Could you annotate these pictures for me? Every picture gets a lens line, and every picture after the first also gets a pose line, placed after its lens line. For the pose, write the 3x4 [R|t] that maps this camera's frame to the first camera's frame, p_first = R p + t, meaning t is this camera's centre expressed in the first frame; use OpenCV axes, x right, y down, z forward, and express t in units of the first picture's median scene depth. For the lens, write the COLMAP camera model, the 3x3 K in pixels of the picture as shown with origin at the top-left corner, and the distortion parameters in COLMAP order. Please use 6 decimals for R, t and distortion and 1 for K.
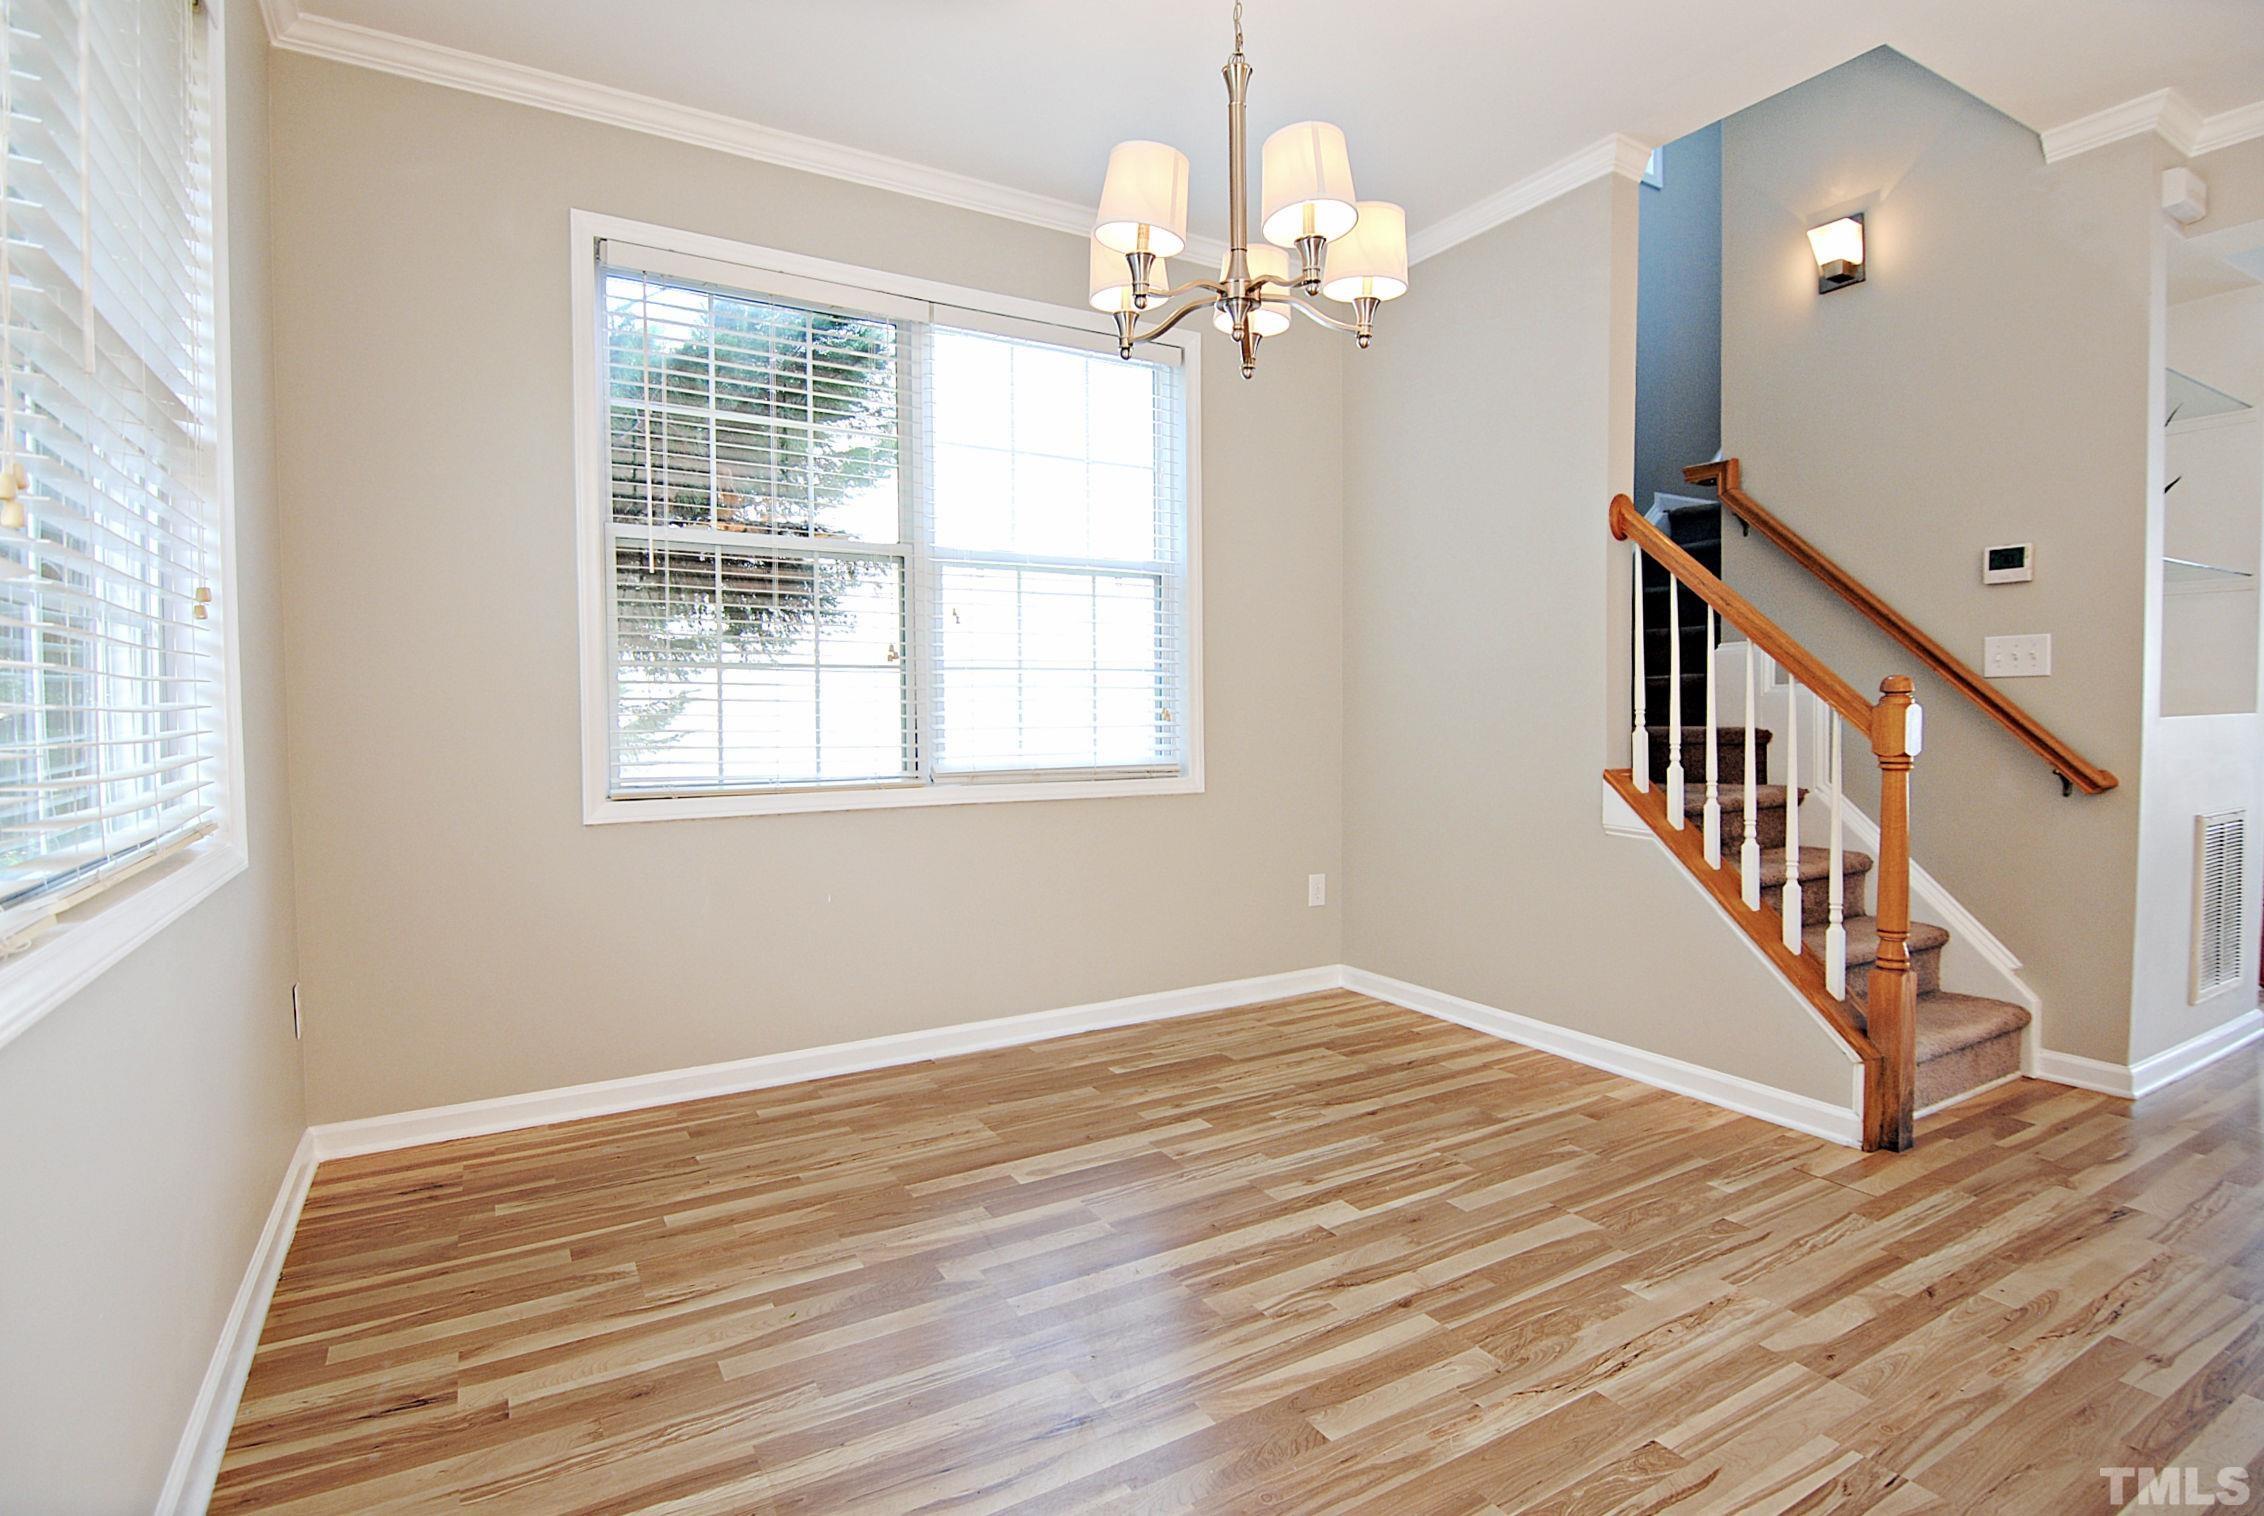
lens RADIAL K [[1098.2, 0, 1130.8], [0, 1098.2, 744.9], [0, 0, 1]] dist [-0.003102, -0.005360]
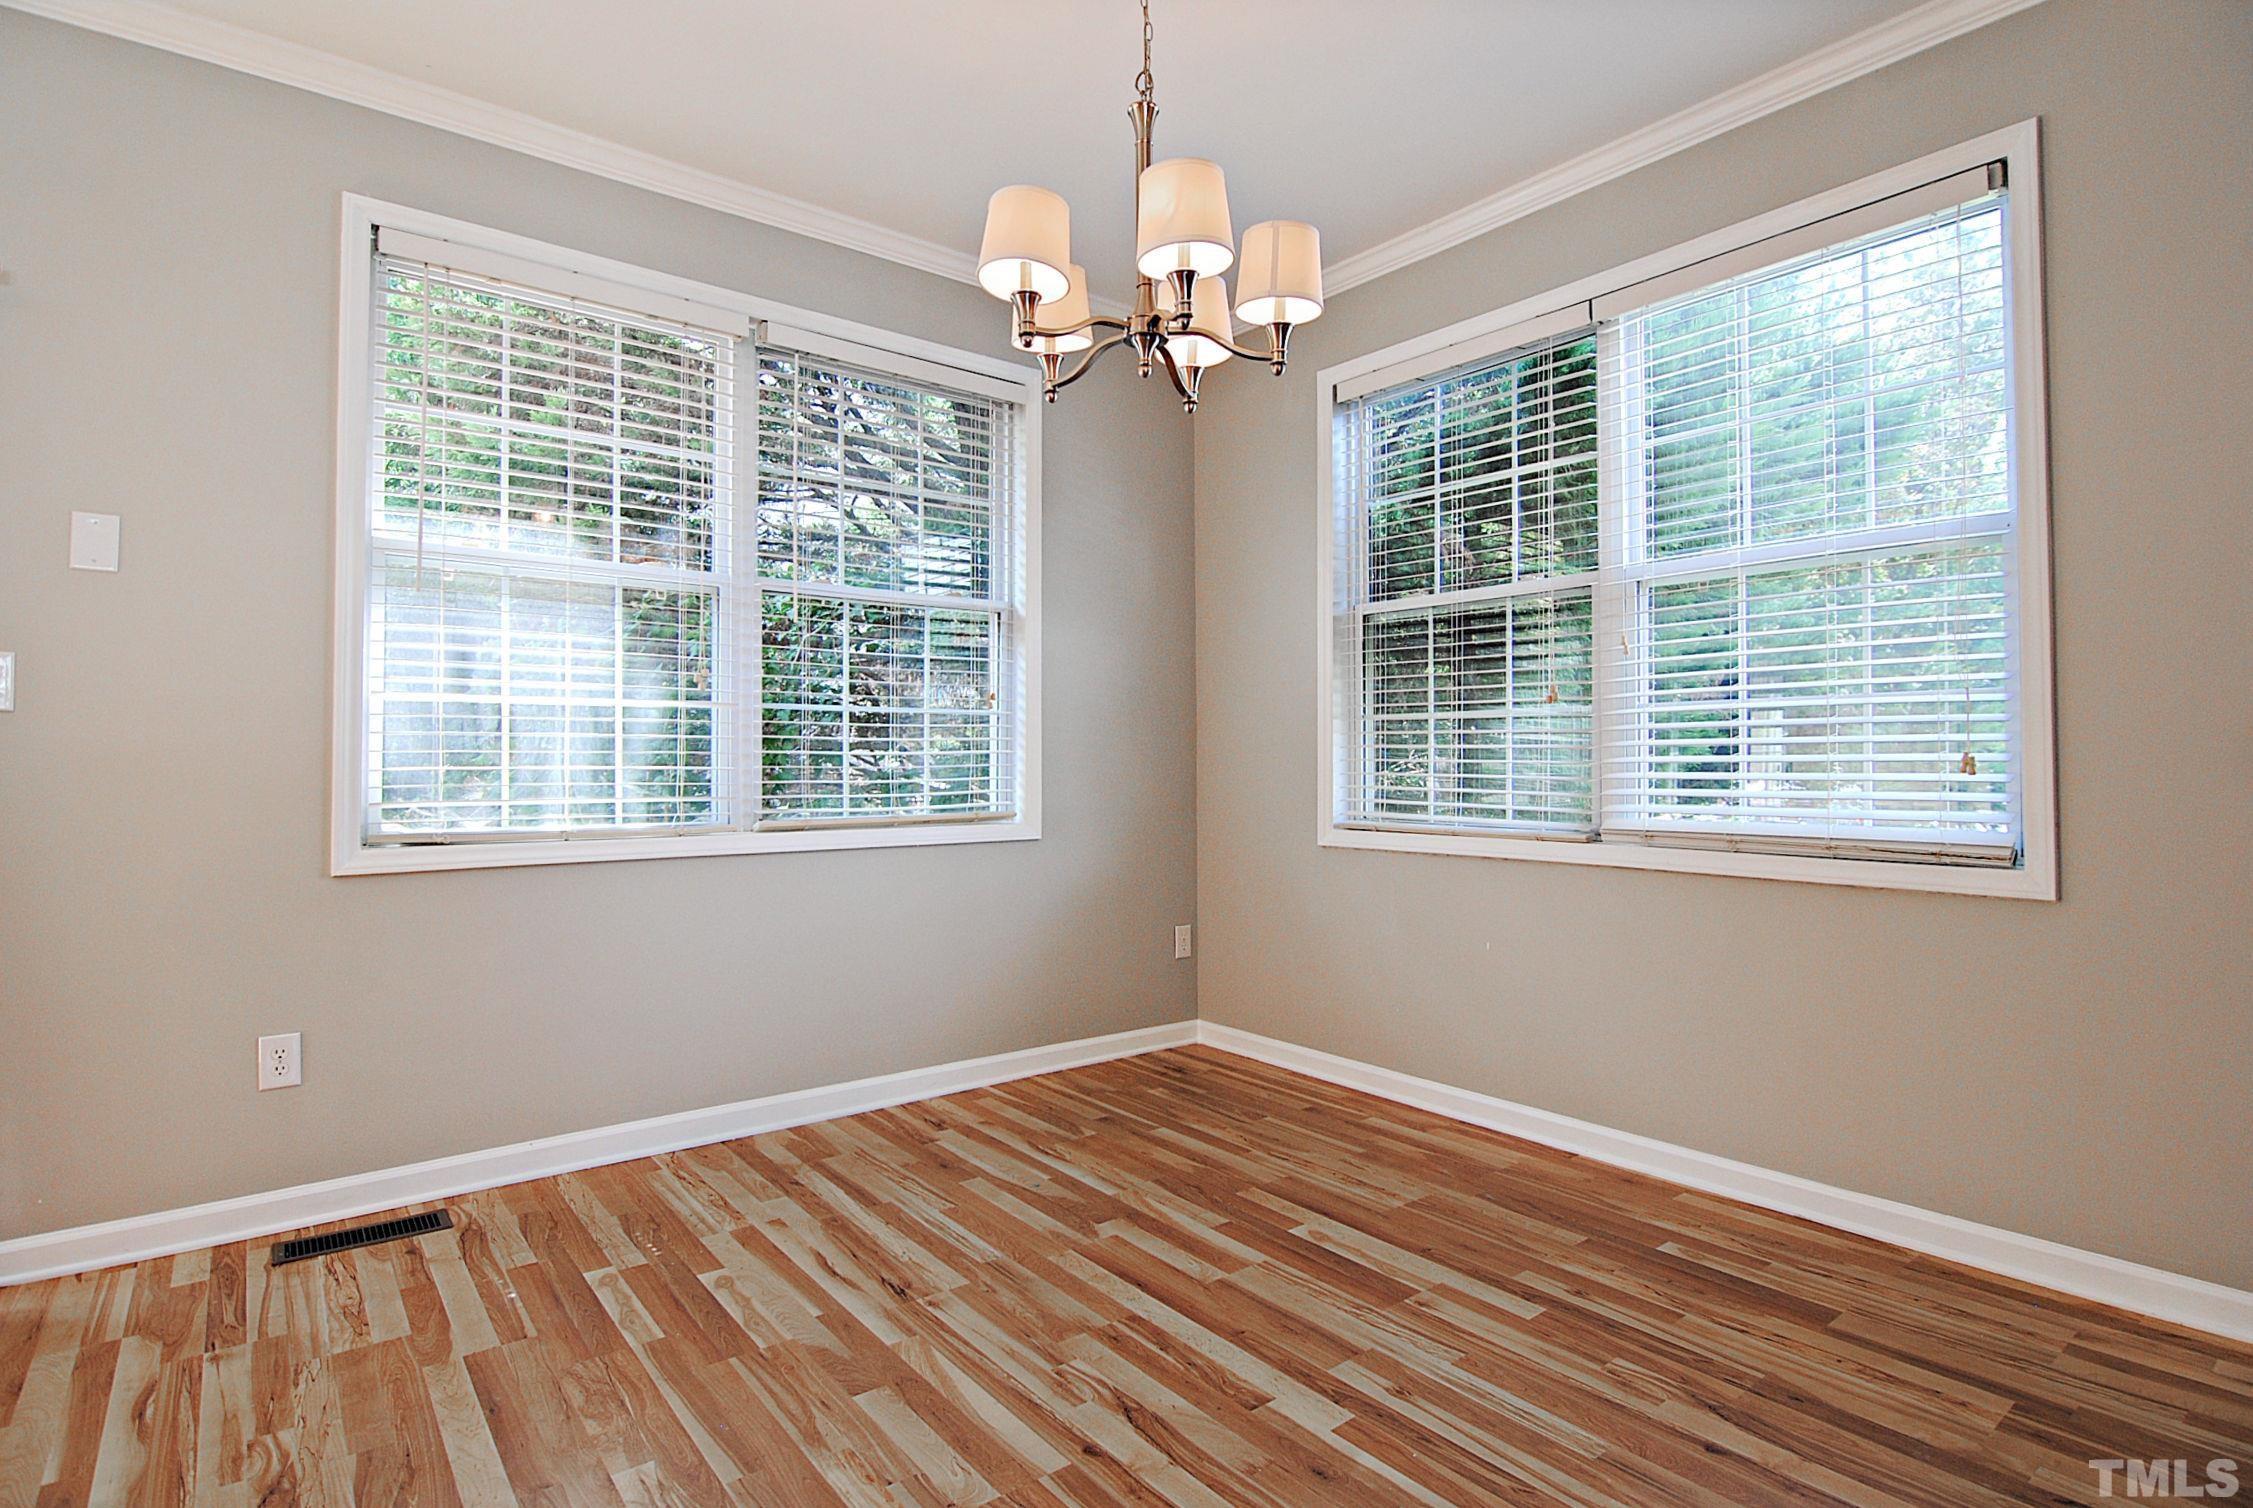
lens RADIAL K [[1092.9, 0, 1131.9], [0, 1092.9, 749.9], [0, 0, 1]] dist [-0.003102, -0.005360]
pose [[0.161659, -0.006592, -0.986825, 0.790568], [-0.032836, 0.999388, -0.012055, -0.017246], [0.986300, 0.034352, 0.161344, 0.634485]]
